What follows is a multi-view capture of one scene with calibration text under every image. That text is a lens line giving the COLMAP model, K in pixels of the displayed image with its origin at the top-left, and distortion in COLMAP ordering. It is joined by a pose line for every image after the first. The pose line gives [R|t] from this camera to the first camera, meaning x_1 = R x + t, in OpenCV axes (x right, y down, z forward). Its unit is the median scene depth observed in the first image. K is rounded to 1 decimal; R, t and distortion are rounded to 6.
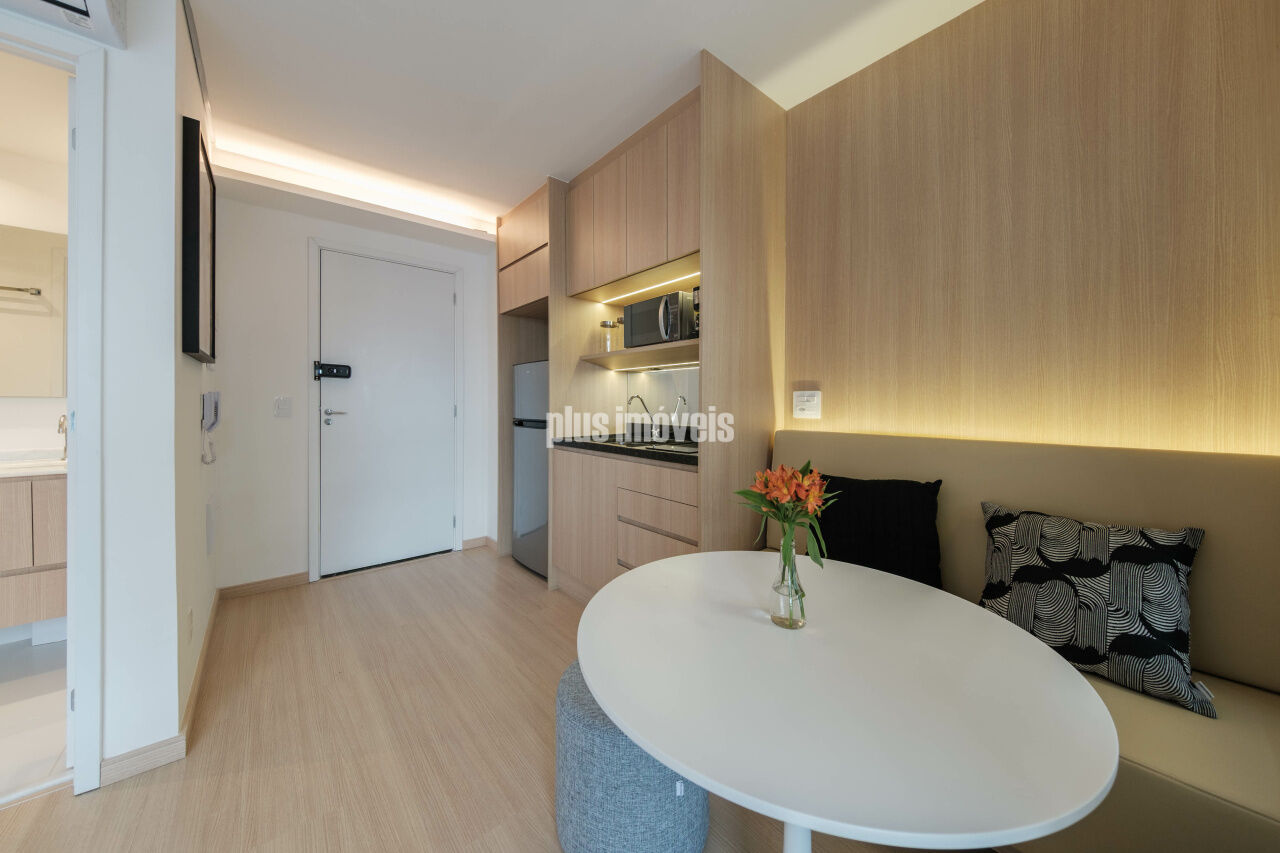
lens RADIAL K [[436.0, 0, 646.6], [0, 436.0, 404.6], [0, 0, 1]] dist [0.000904, -0.000139]
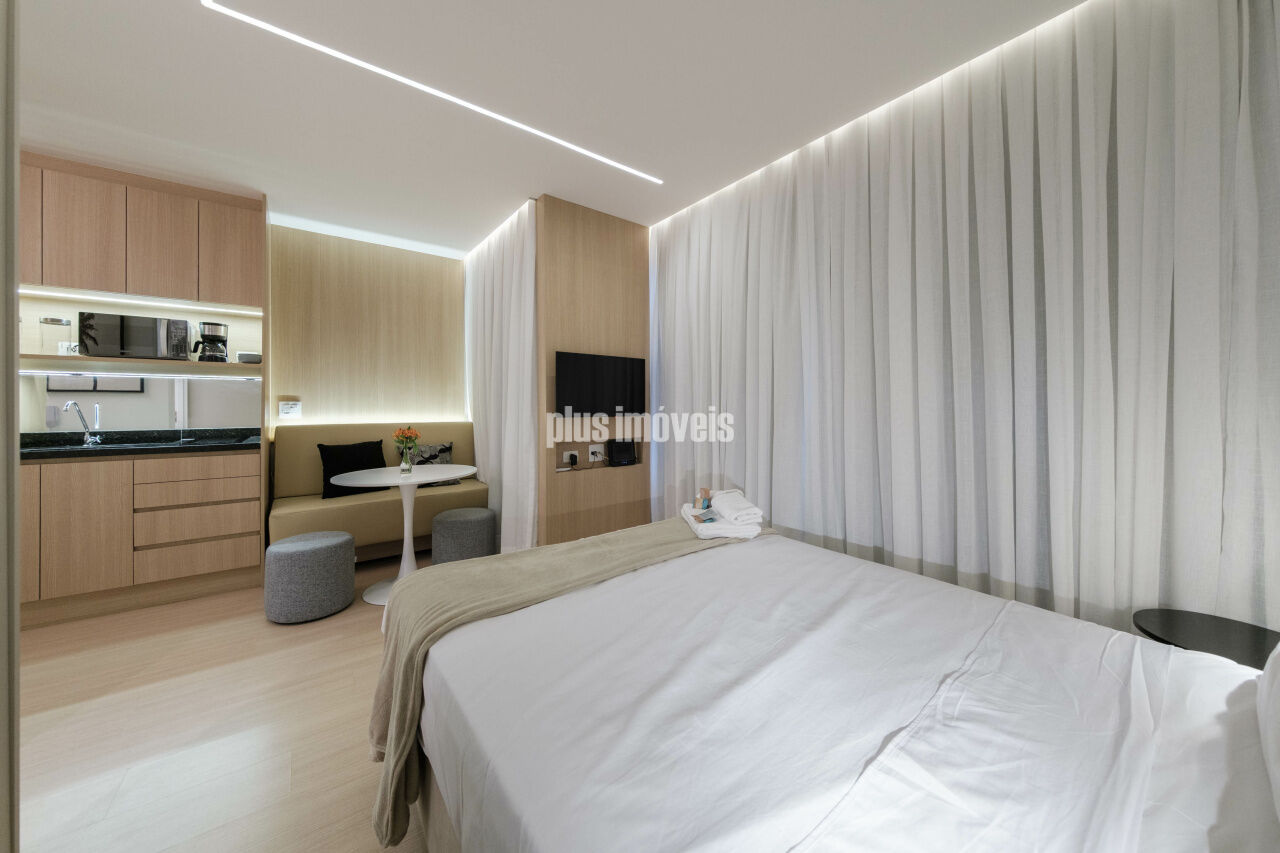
lens RADIAL K [[431.4, 0, 638.1], [0, 431.4, 407.3], [0, 0, 1]] dist [-0.007335, -0.000062]
pose [[0.043541, -0.003322, 0.999046, -0.898511], [0.003718, 0.999988, 0.003163, -0.007252], [-0.999045, 0.003577, 0.043552, -0.291578]]
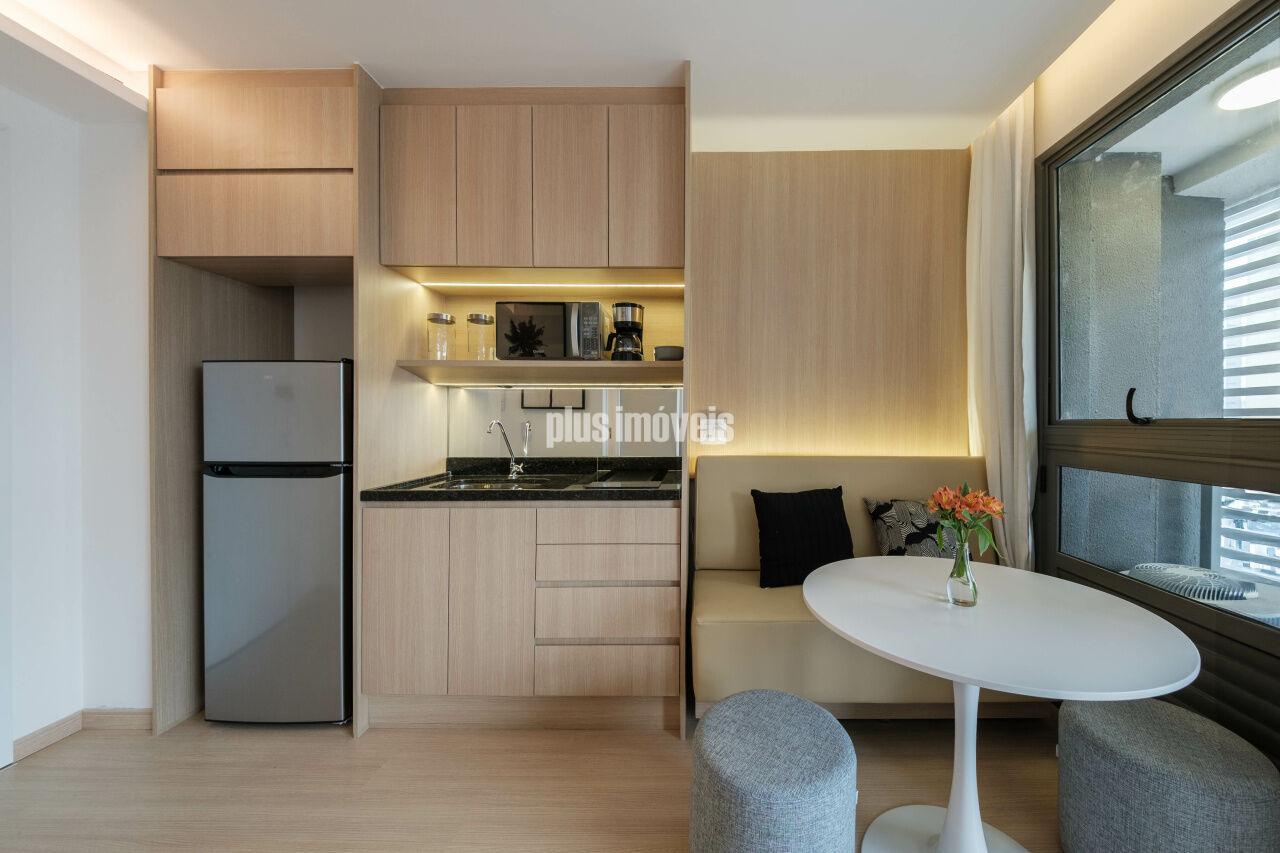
lens RADIAL K [[446.0, 0, 698.1], [0, 446.0, 421.9], [0, 0, 1]] dist [-0.009767, -0.000094]
pose [[0.648712, -0.001934, 0.761031, -0.379493], [0.000000, 0.999997, 0.002542, -0.020664], [-0.761034, -0.001649, 0.648710, 0.226629]]
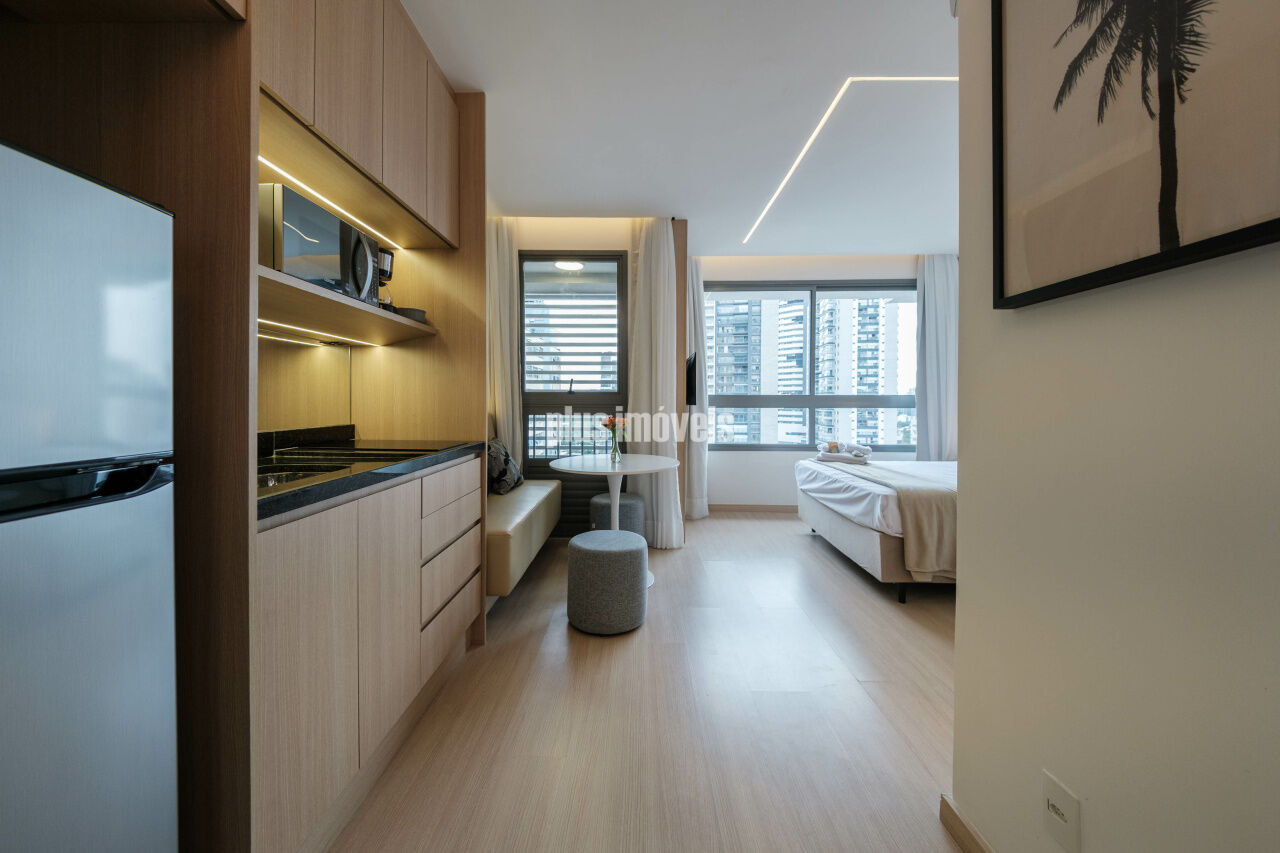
lens RADIAL K [[432.3, 0, 623.7], [0, 432.3, 405.5], [0, 0, 1]] dist [0.000362, -0.000016]
pose [[-0.733102, -0.005114, 0.680099, -0.597074], [0.001083, 0.999962, 0.008687, 0.010046], [-0.680118, 0.007105, -0.733069, 1.020148]]
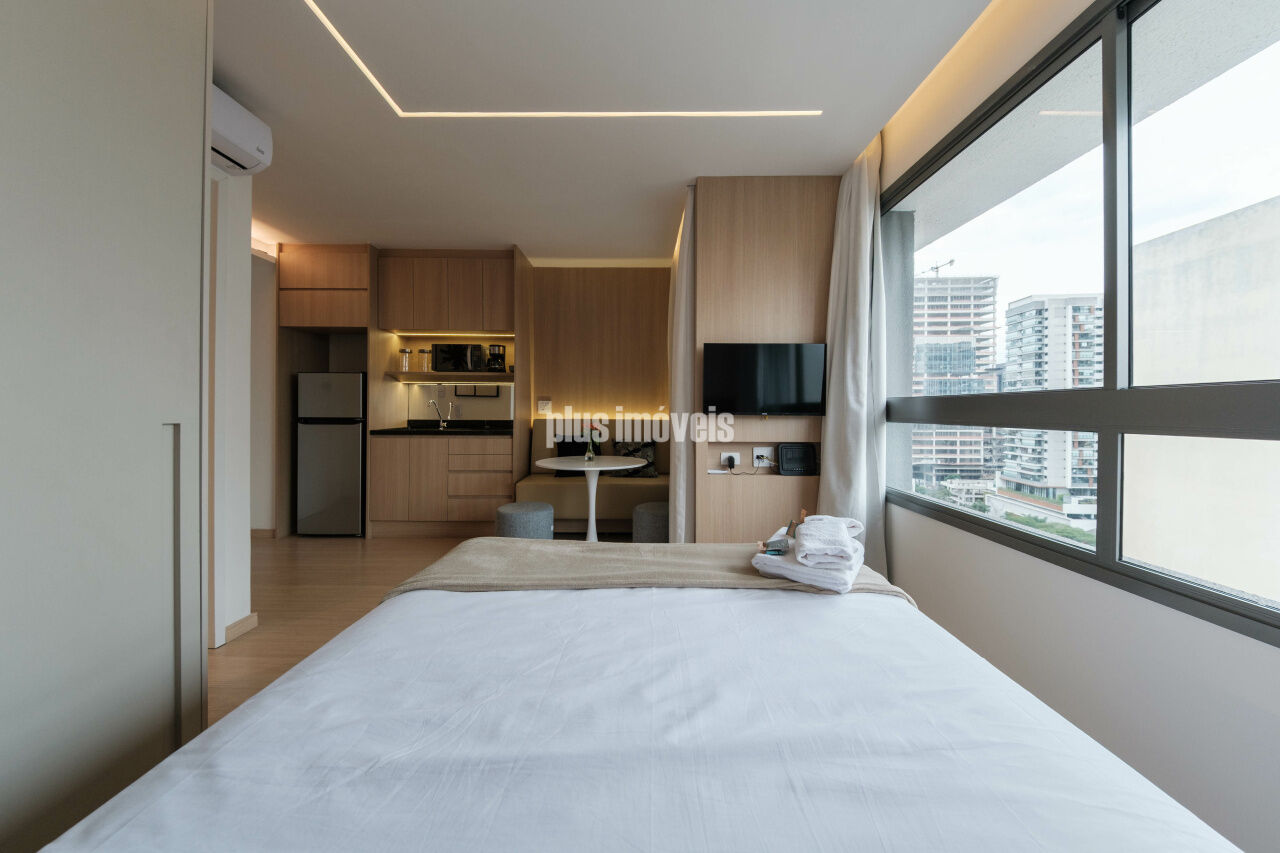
lens RADIAL K [[433.1, 0, 642.1], [0, 433.1, 412.4], [0, 0, 1]] dist [0.011808, -0.005147]
pose [[0.649379, -0.000578, 0.760465, -0.704450], [-0.004421, 0.999980, 0.004535, 0.010599], [-0.760452, -0.006306, 0.649363, -0.565613]]
